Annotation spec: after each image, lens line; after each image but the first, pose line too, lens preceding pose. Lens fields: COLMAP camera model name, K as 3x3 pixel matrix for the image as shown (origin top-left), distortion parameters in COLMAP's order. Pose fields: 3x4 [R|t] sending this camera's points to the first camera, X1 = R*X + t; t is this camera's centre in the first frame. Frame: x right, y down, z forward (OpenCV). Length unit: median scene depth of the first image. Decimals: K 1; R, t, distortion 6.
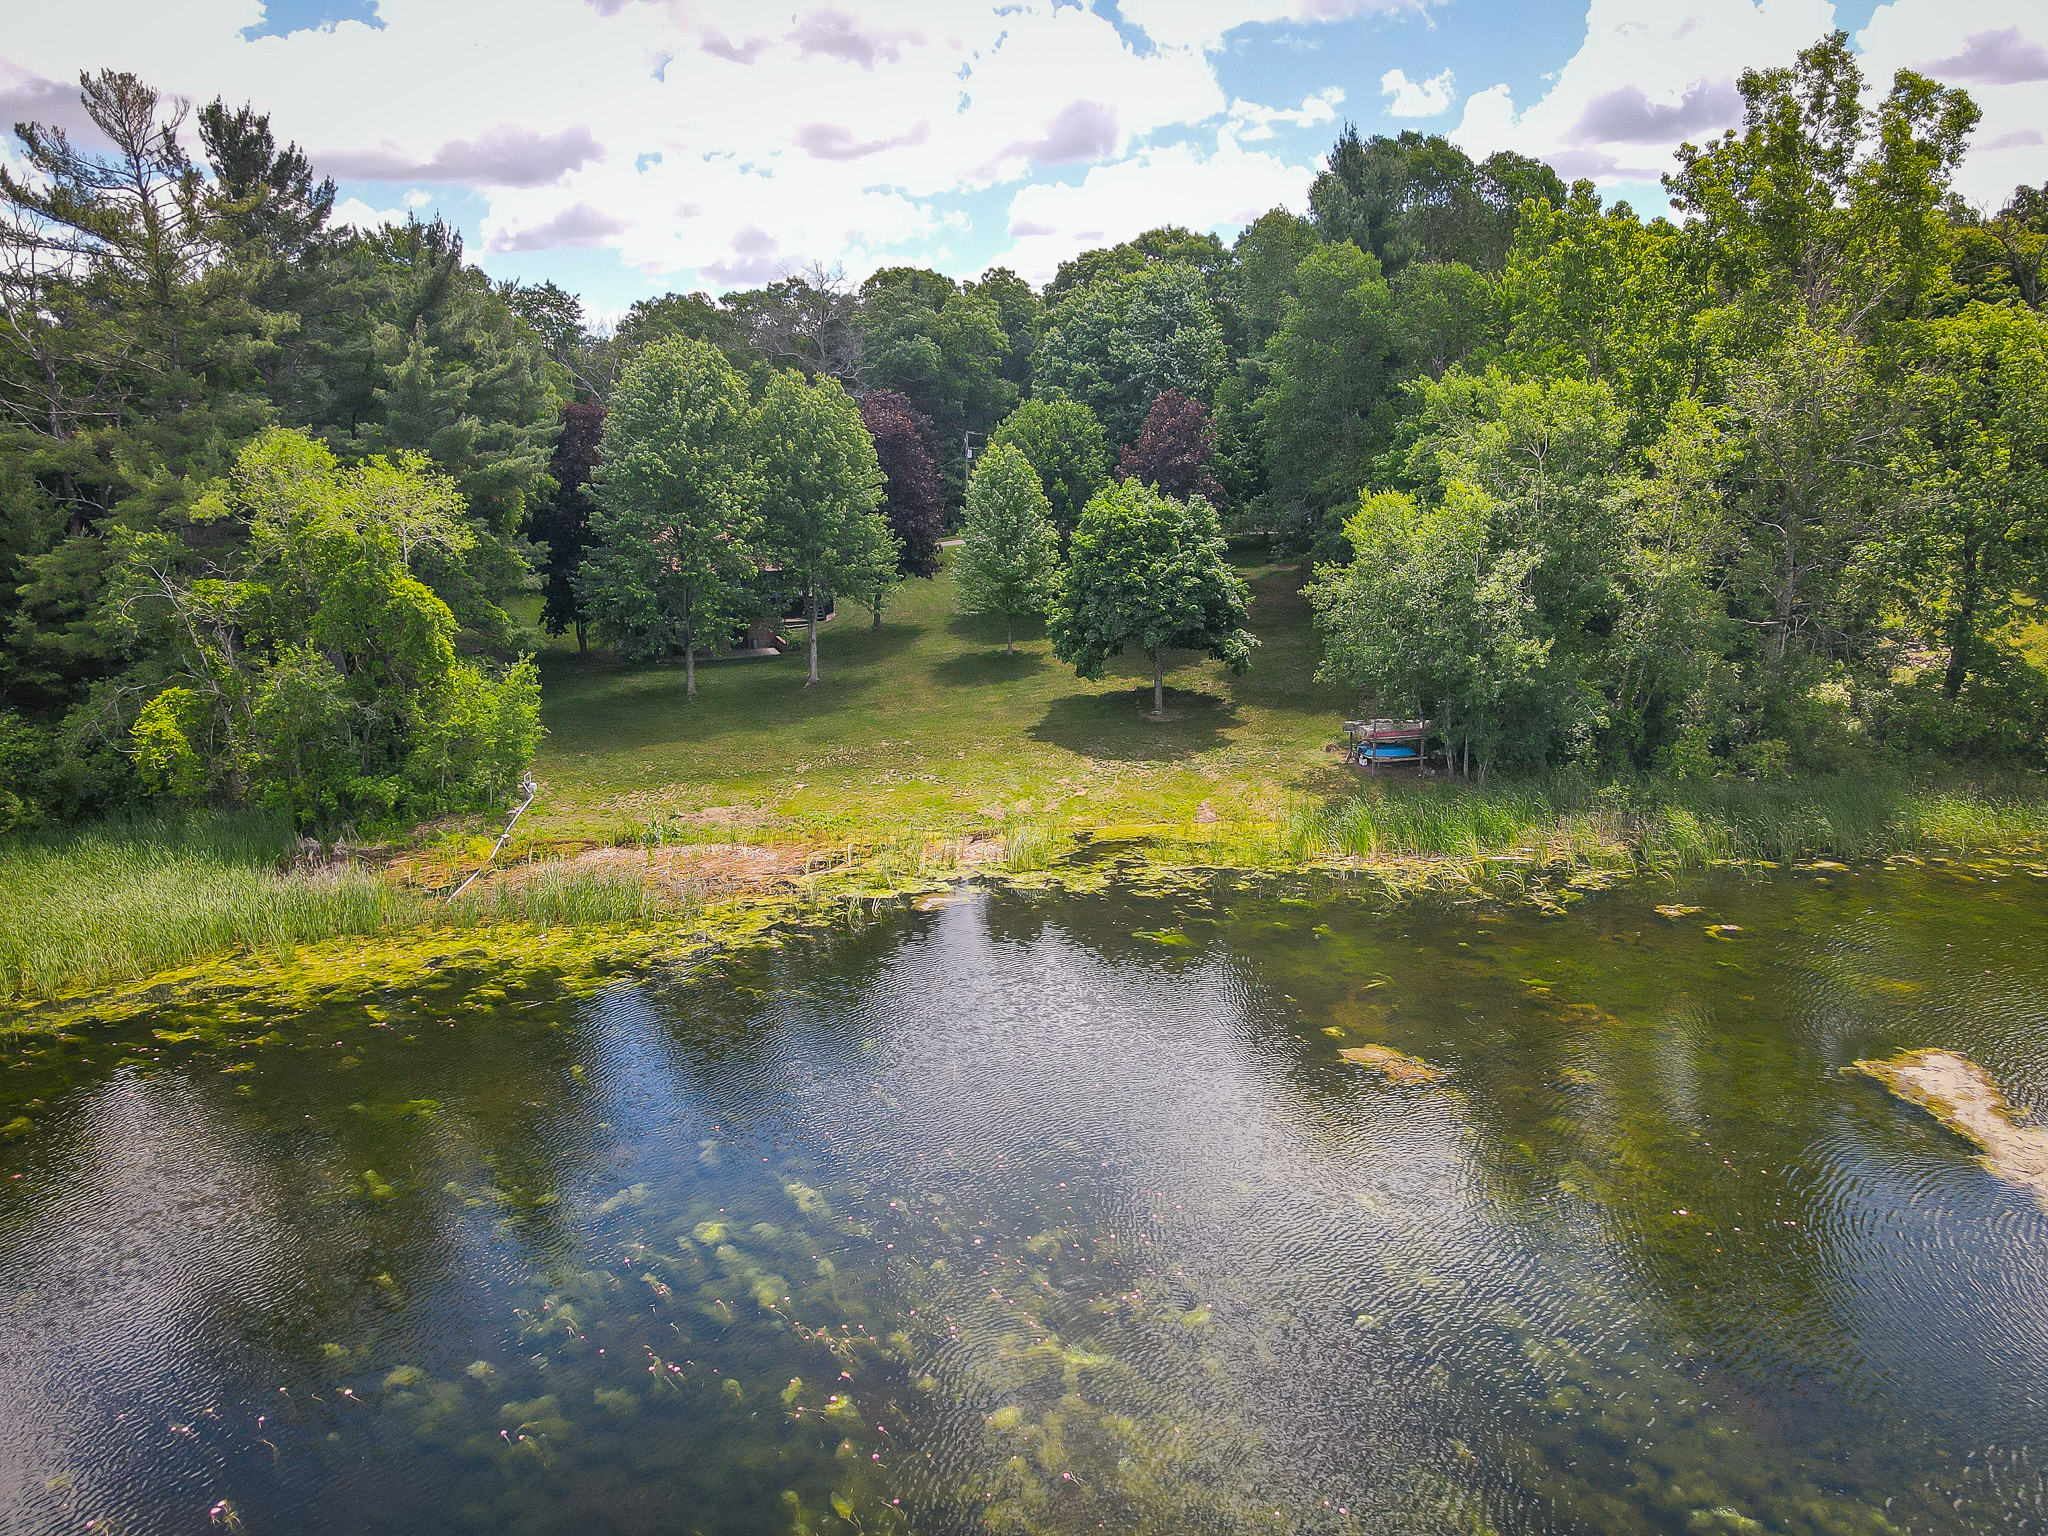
lens RADIAL K [[1466.3, 0, 1012.7], [0, 1466.3, 813.4], [0, 0, 1]] dist [0.006837, 0.002095]
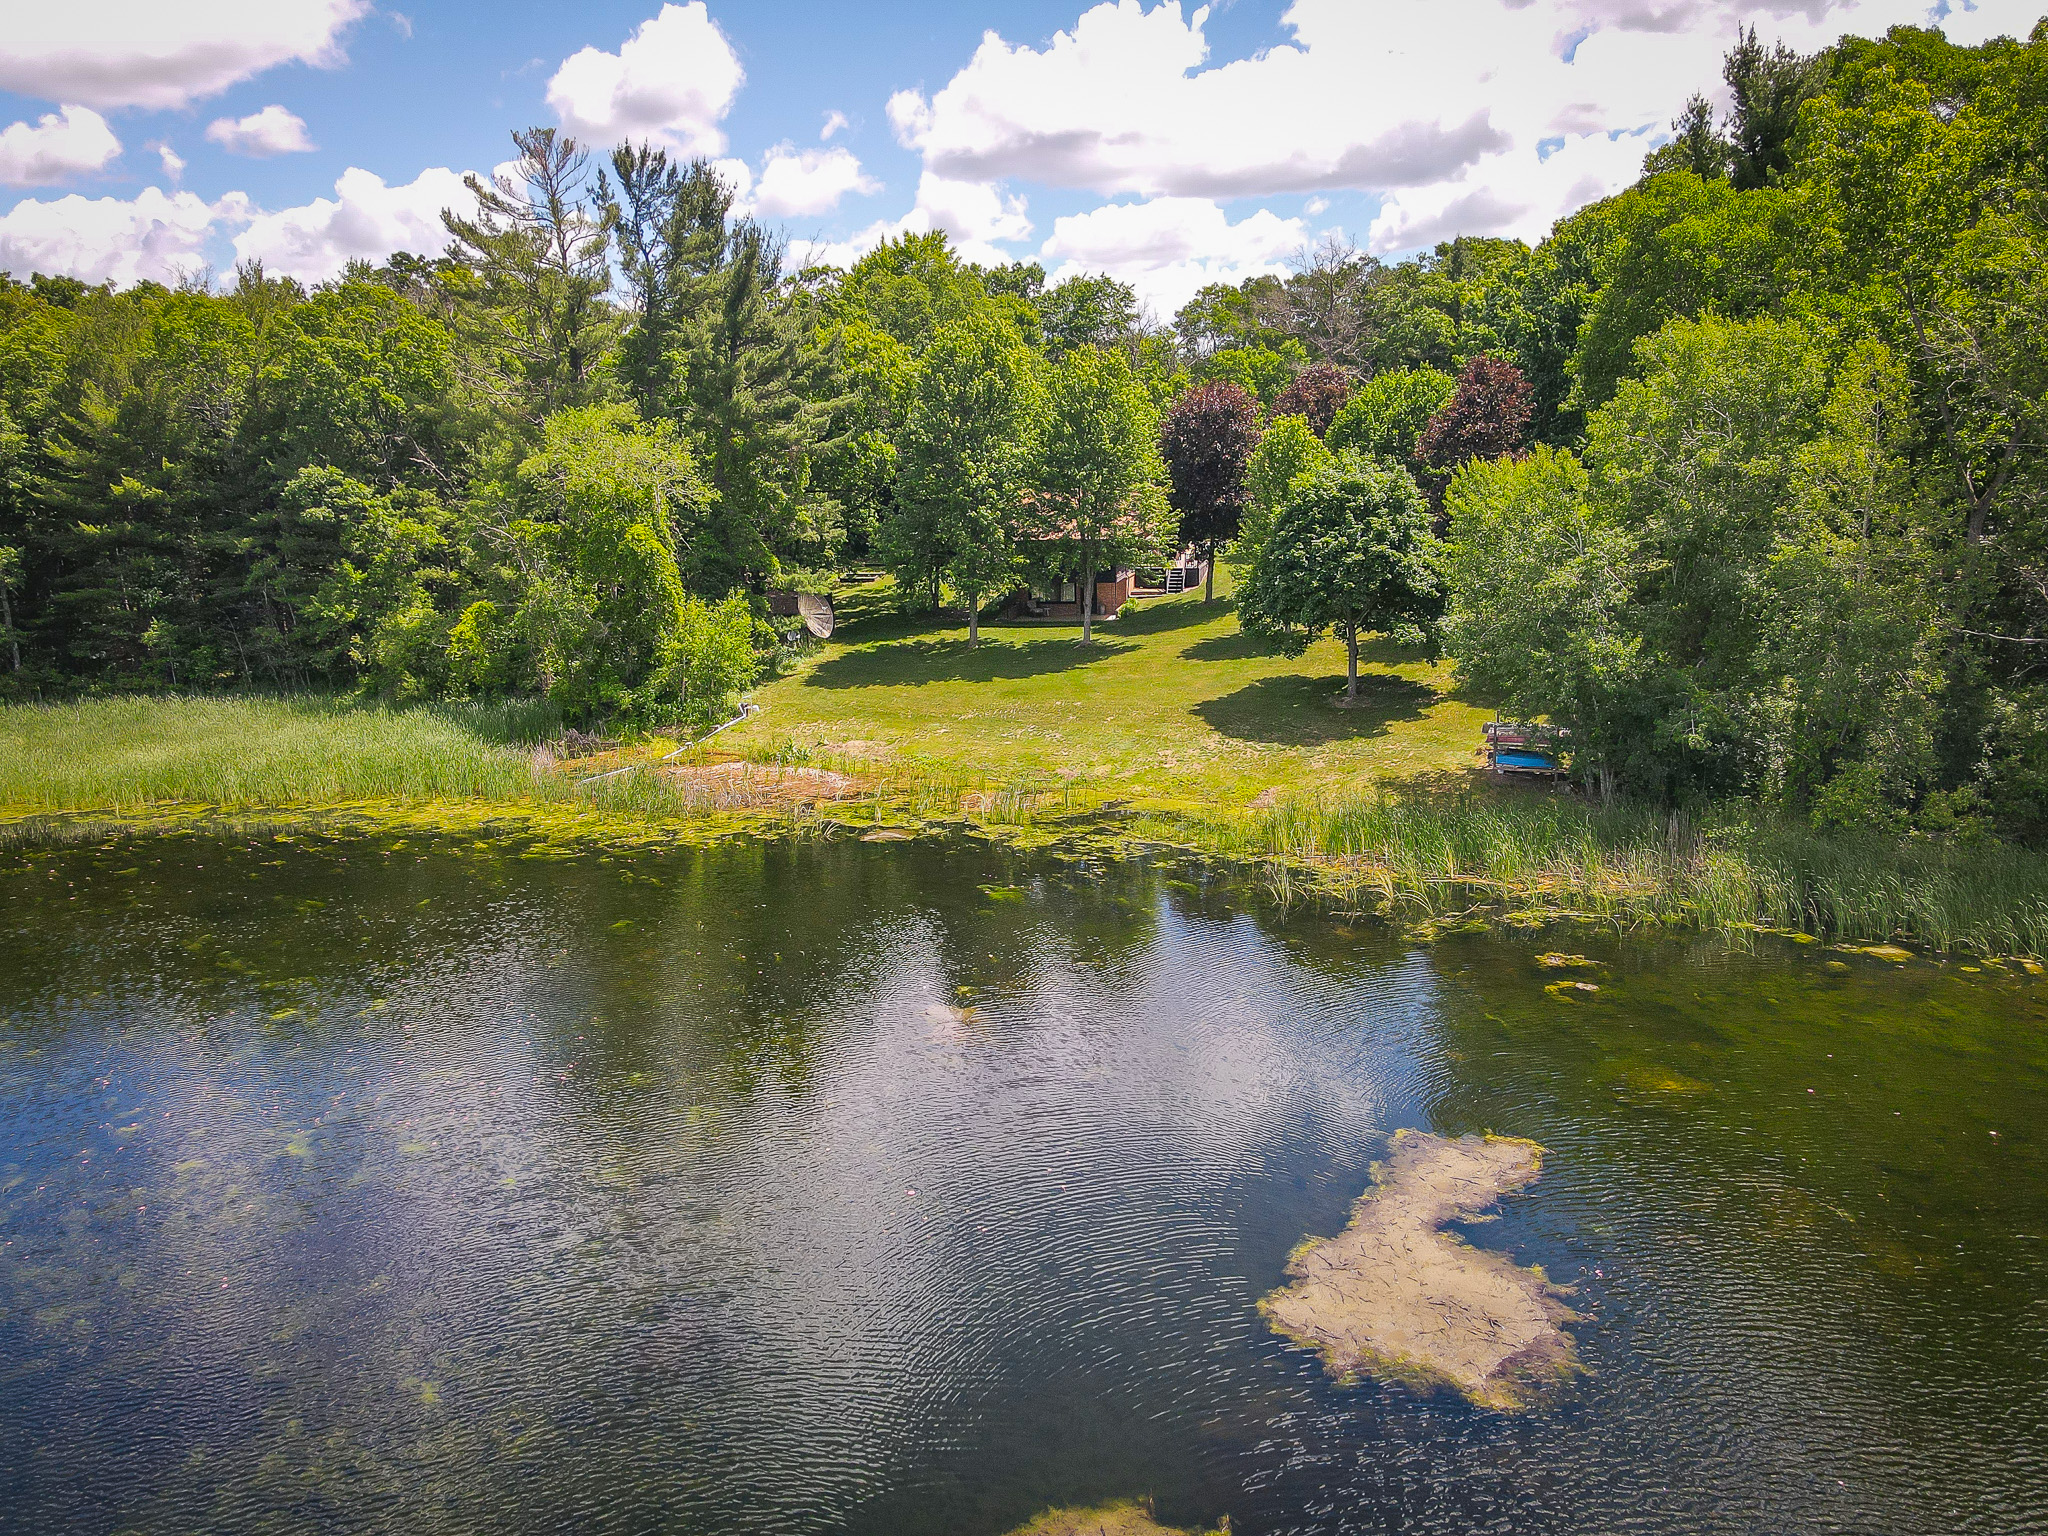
lens RADIAL K [[1454.2, 0, 1035.0], [0, 1454.2, 827.0], [0, 0, 1]] dist [0.001332, 0.003895]
pose [[0.854724, 0.132455, -0.501900, 0.454601], [-0.124964, 0.990965, 0.048711, -0.009146], [0.503817, 0.021085, 0.863553, 0.111727]]
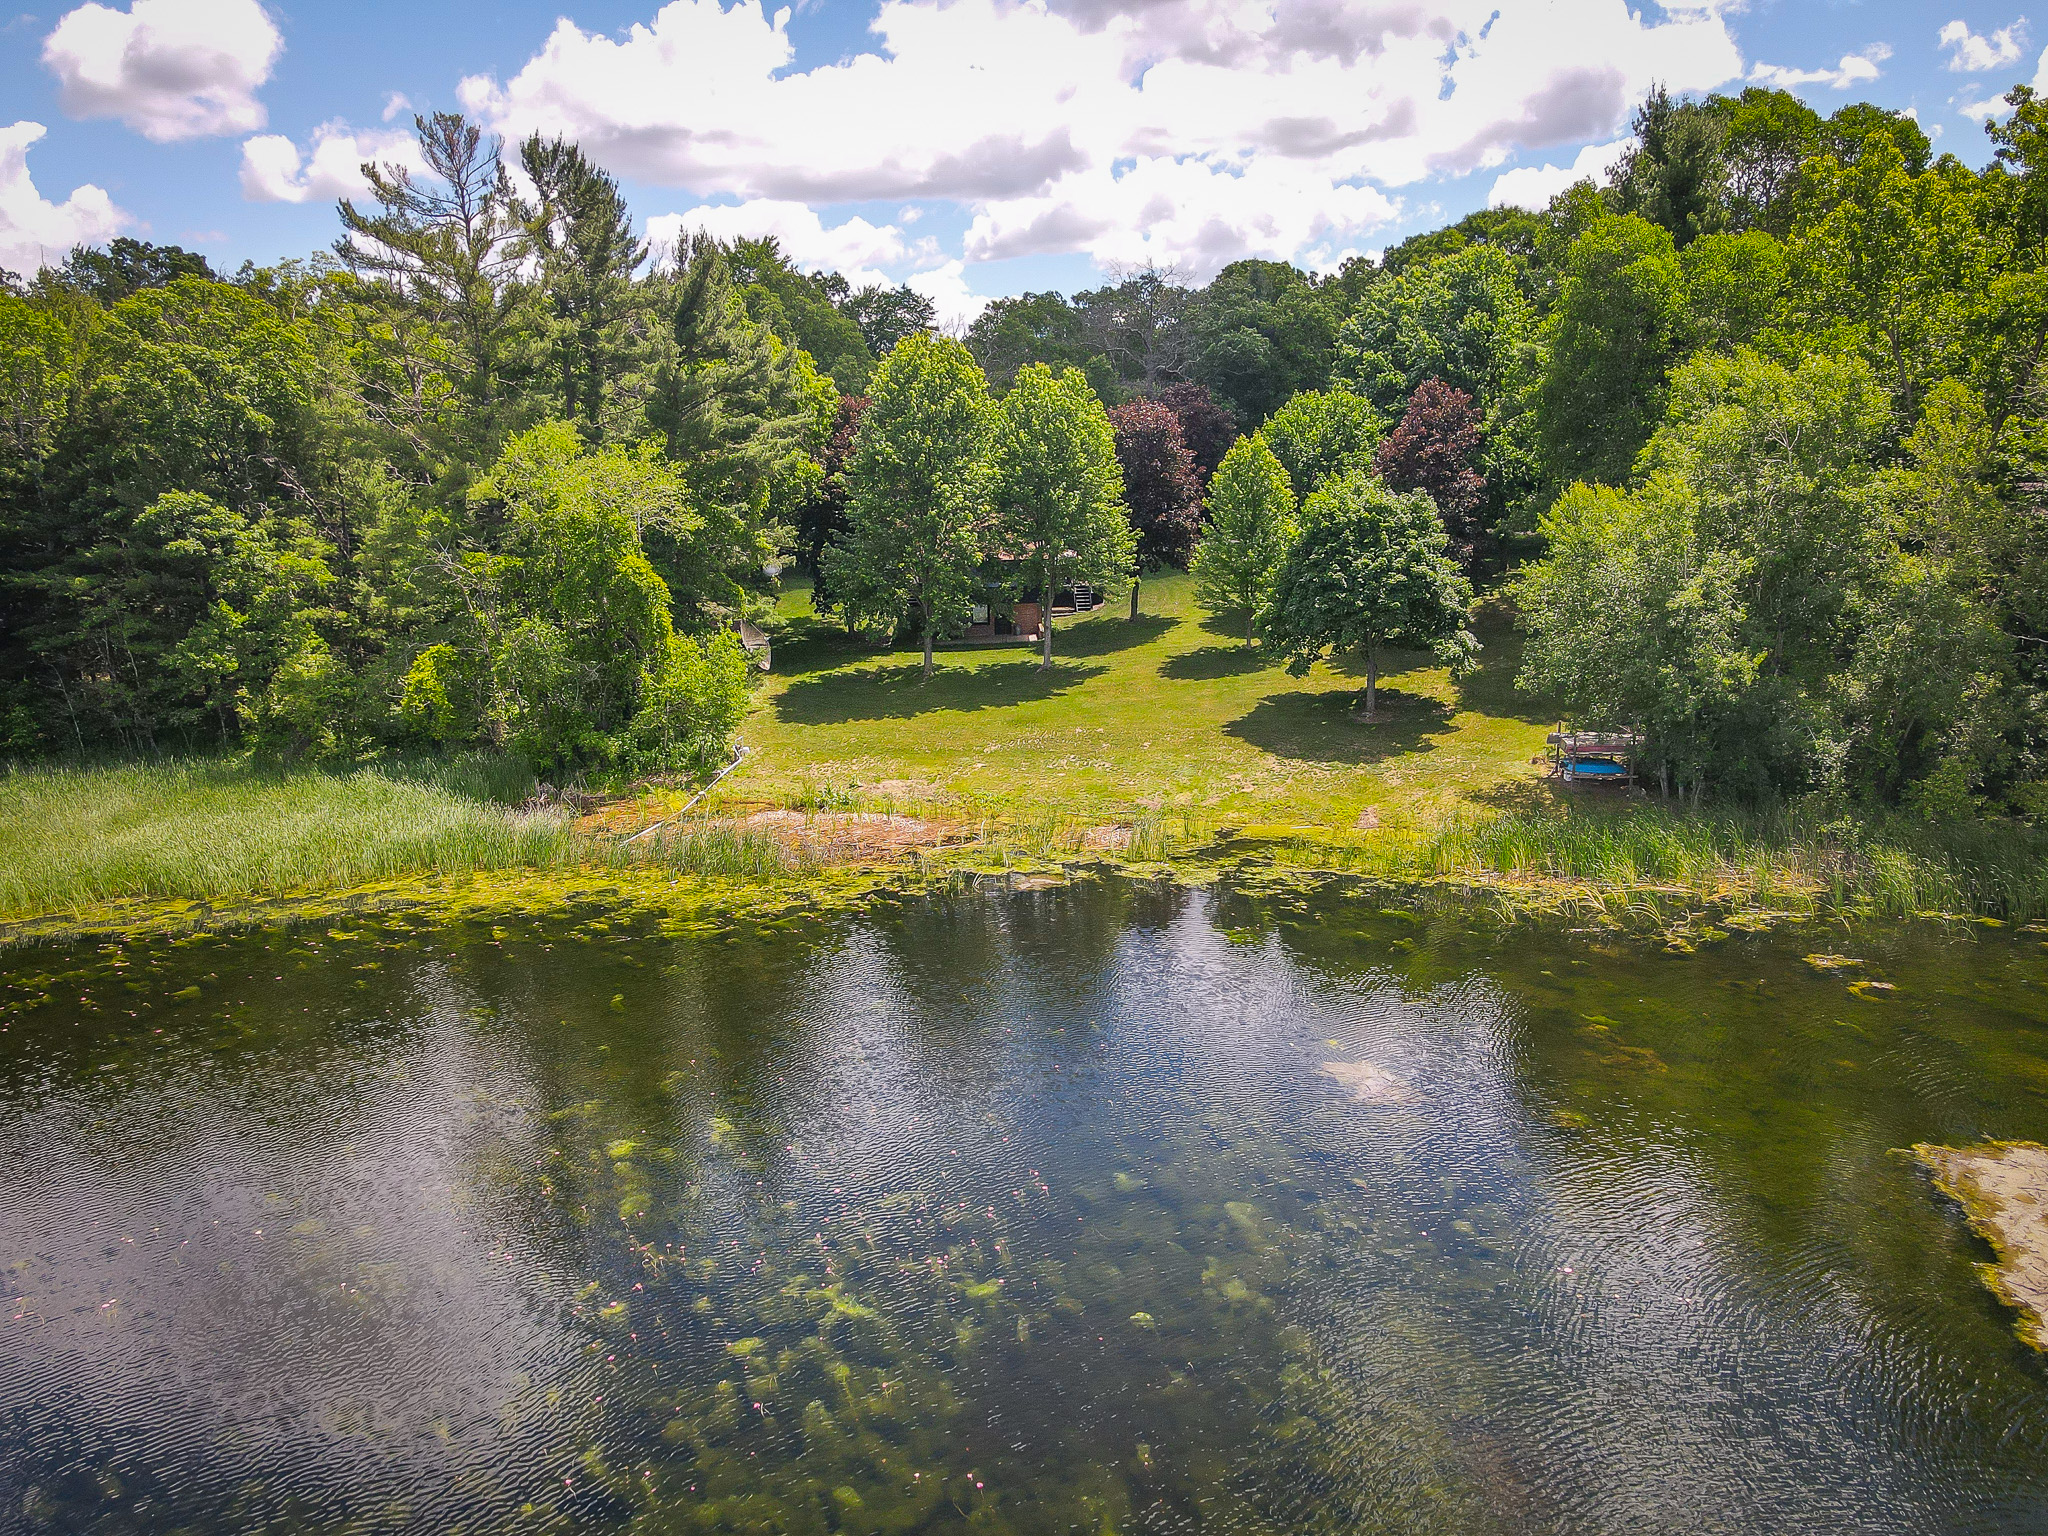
lens RADIAL K [[1458.2, 0, 1023.5], [0, 1458.2, 826.9], [0, 0, 1]] dist [0.002966, -0.001091]
pose [[0.957889, 0.073263, -0.277636, 0.172777], [-0.070221, 0.997312, 0.020901, 0.001007], [0.278422, -0.000525, 0.960459, 0.018254]]
